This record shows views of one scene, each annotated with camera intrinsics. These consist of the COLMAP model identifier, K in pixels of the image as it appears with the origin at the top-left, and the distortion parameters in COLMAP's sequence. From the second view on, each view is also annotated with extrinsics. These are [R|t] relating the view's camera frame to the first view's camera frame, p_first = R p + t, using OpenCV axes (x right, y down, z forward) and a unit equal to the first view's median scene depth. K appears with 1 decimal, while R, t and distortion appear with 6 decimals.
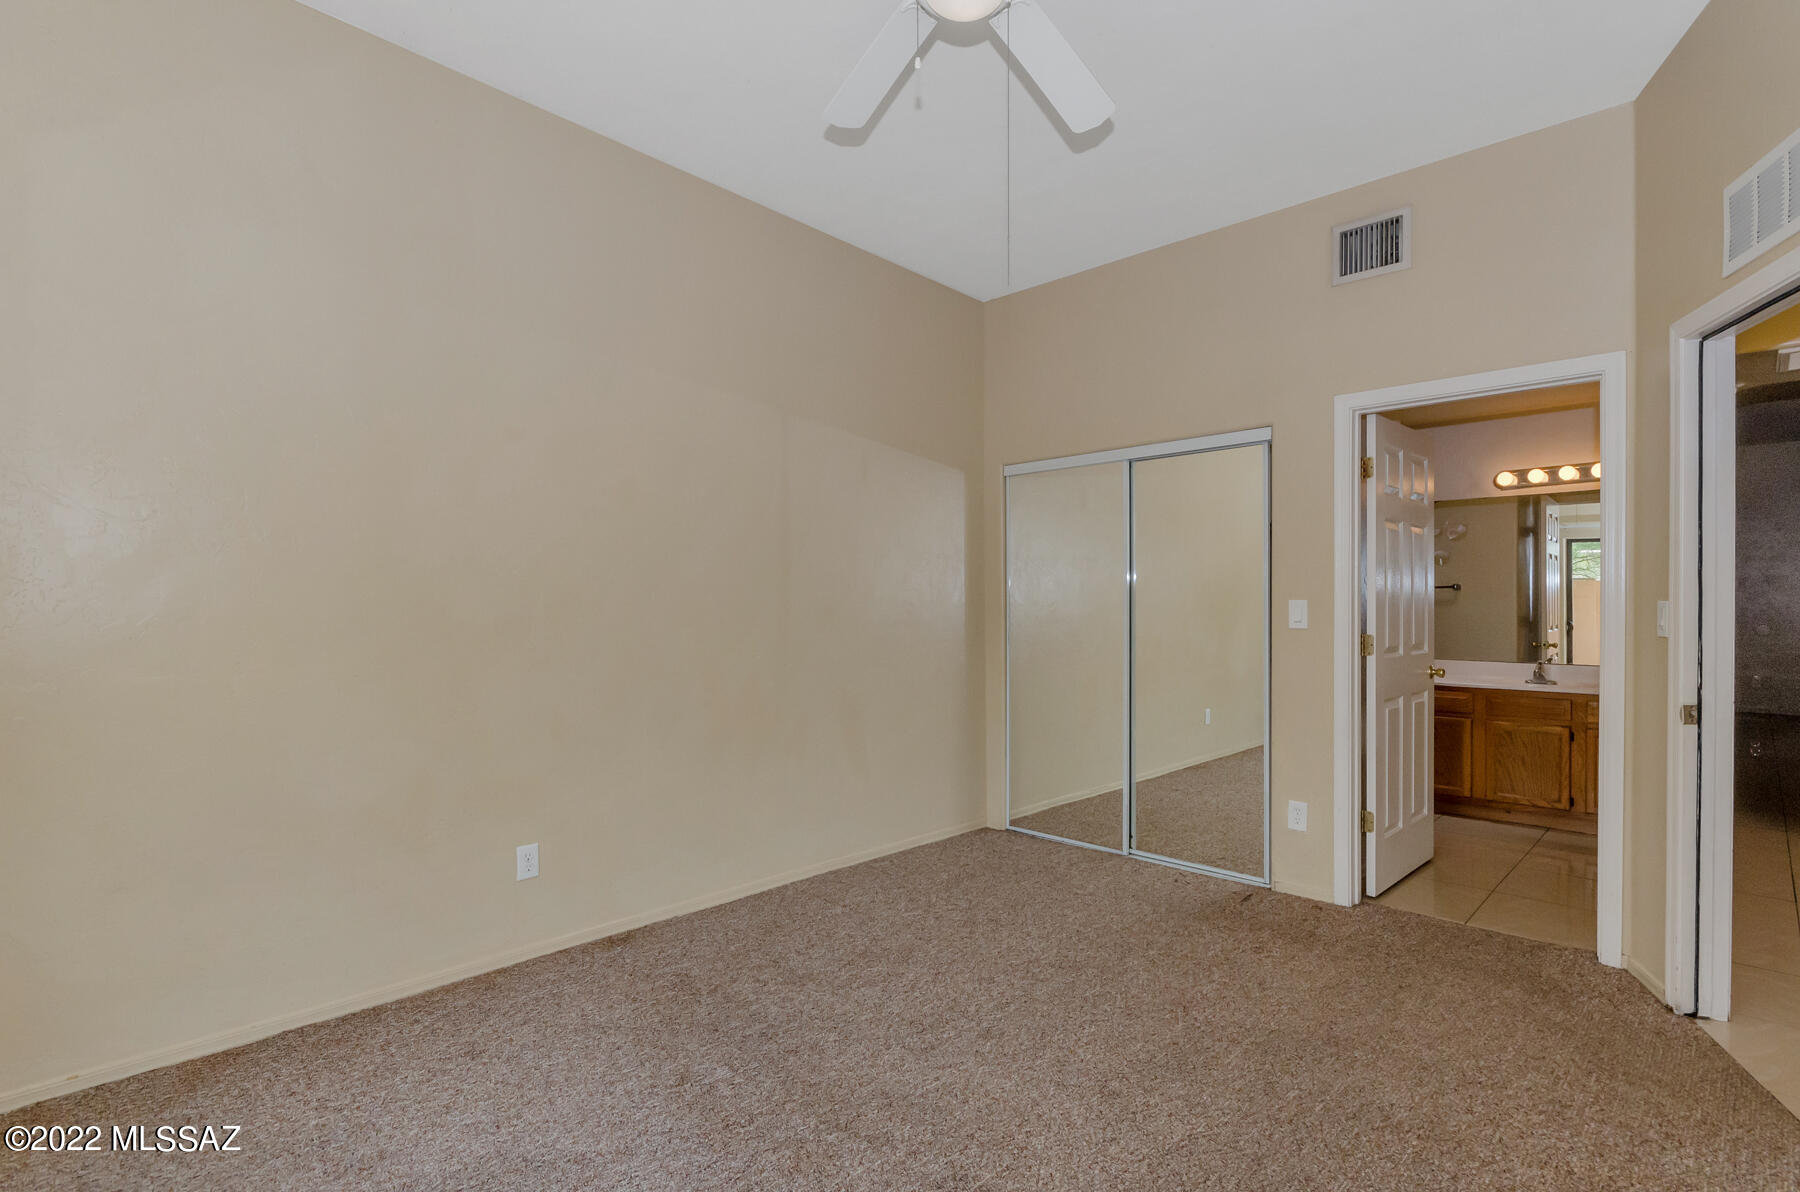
lens RADIAL K [[867.6, 0, 914.5], [0, 867.6, 597.4], [0, 0, 1]] dist [-0.003777, -0.001711]
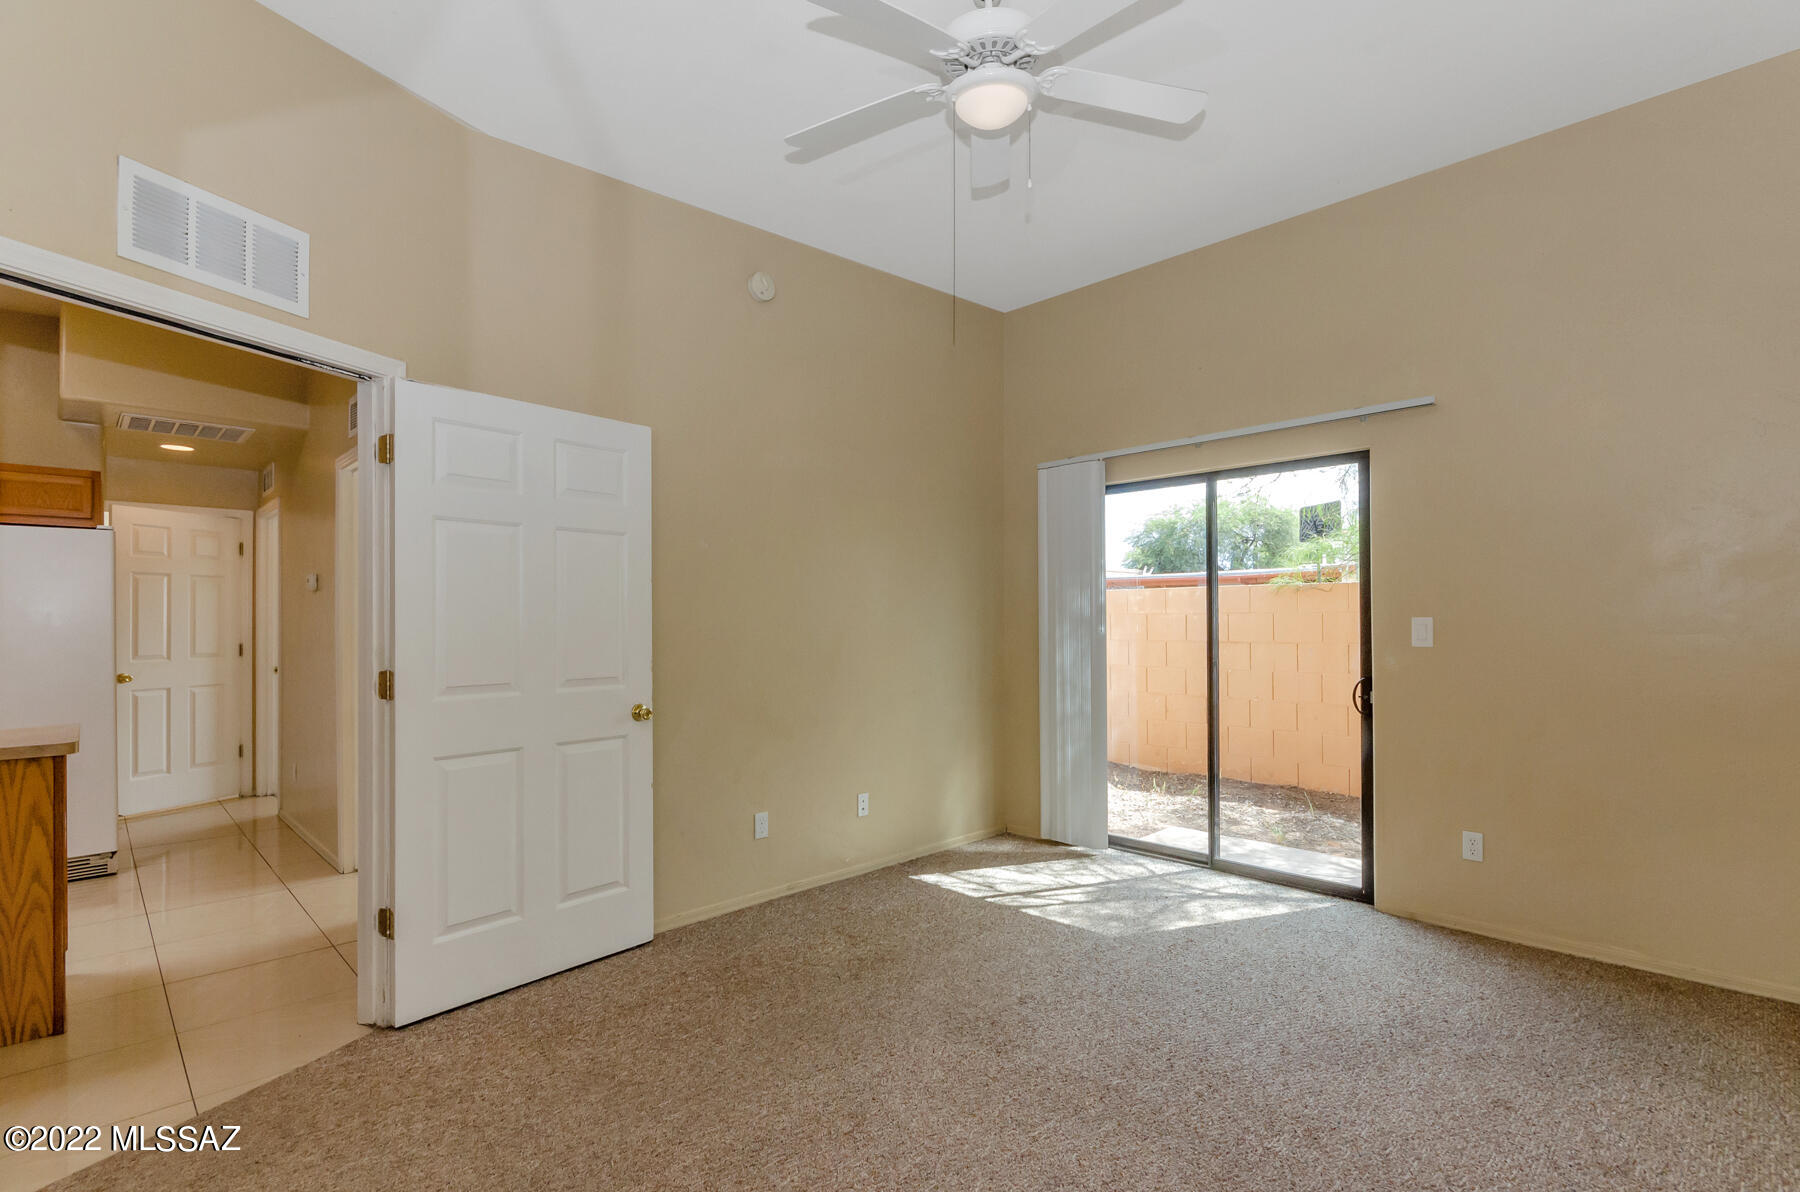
lens RADIAL K [[833.4, 0, 912.9], [0, 833.4, 606.1], [0, 0, 1]] dist [-0.015553, -0.000839]
pose [[-0.999697, 0.011841, 0.021586, 0.089958], [0.011571, 0.999854, -0.012574, 0.001739], [-0.021732, -0.012320, -0.999688, 1.320891]]
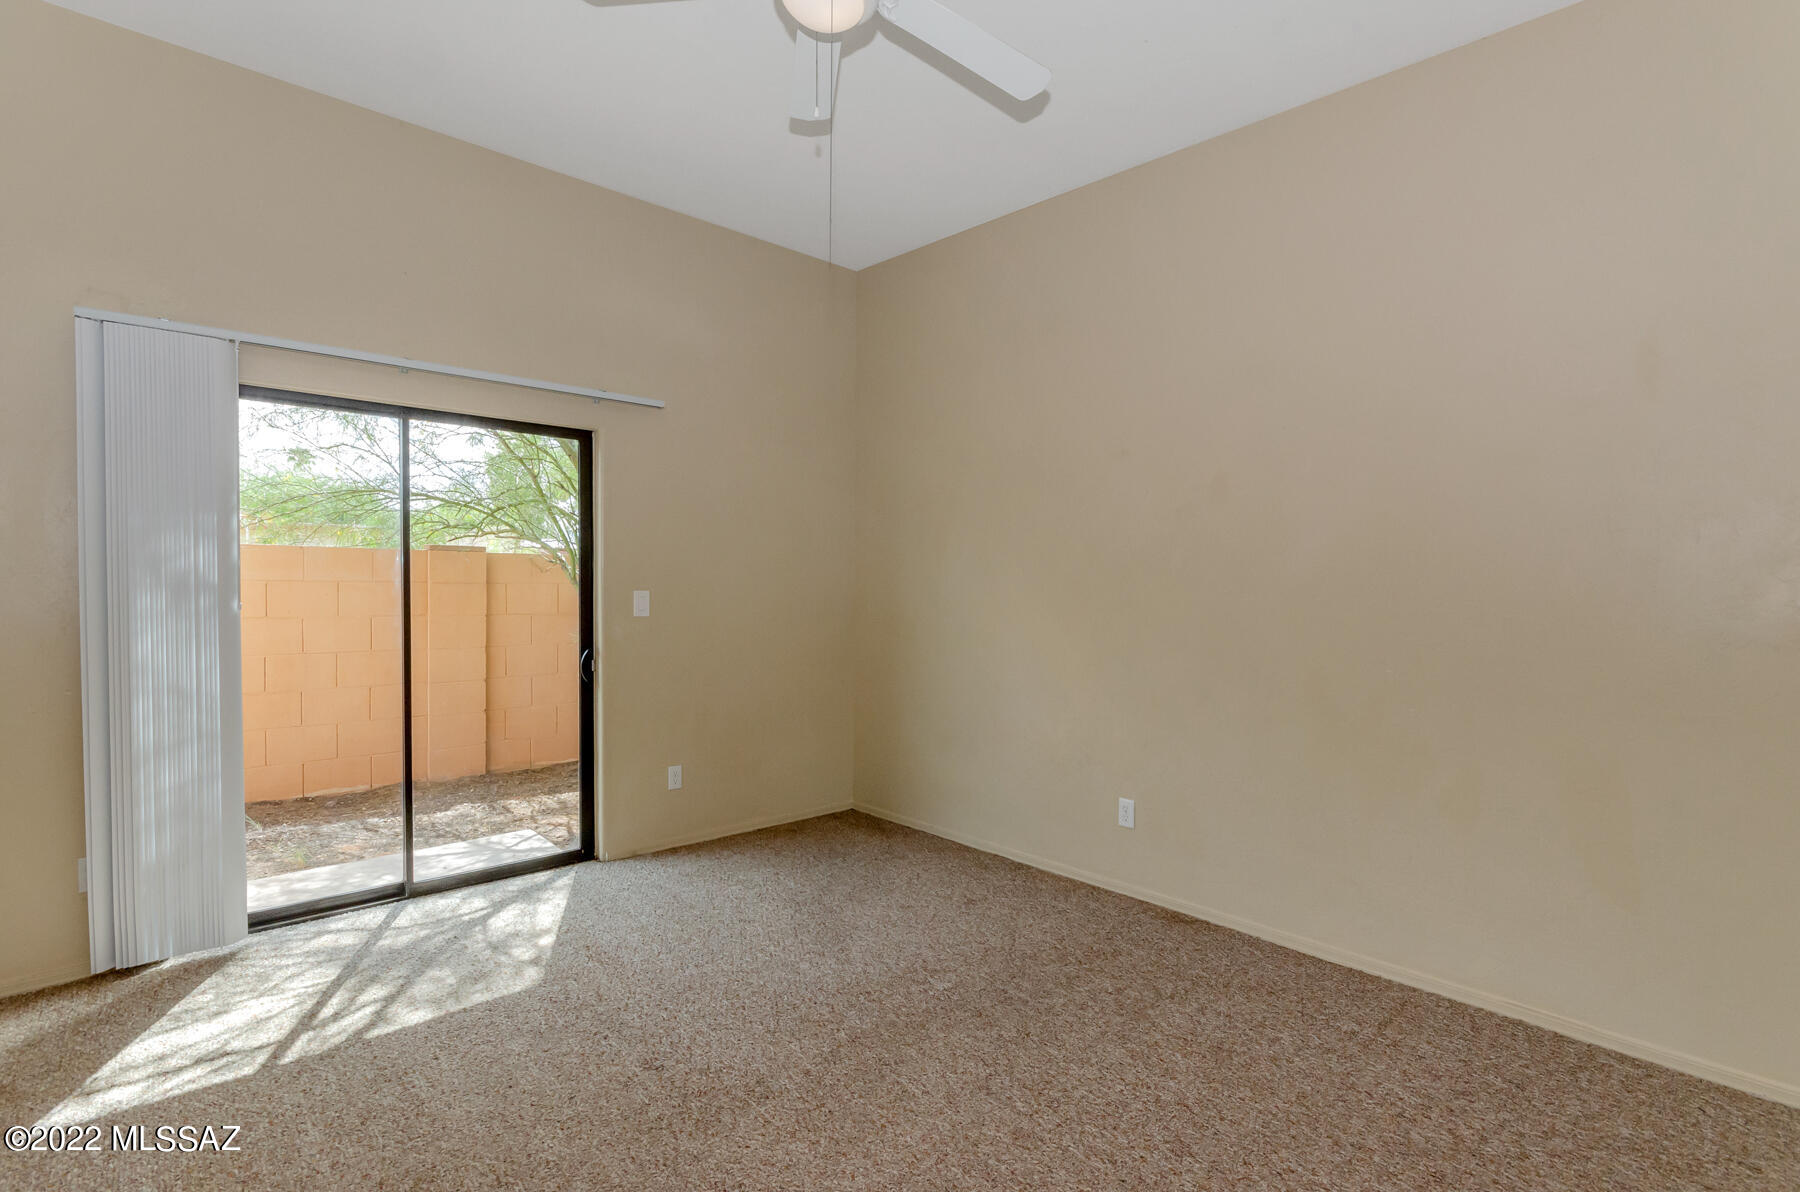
lens RADIAL K [[833.4, 0, 912.9], [0, 833.4, 606.1], [0, 0, 1]] dist [-0.015553, -0.000839]
pose [[-0.053034, 0.024723, -0.998287, 0.644451], [-0.007377, 0.999657, 0.025149, -0.000459], [0.998565, 0.008698, -0.052833, 0.720457]]
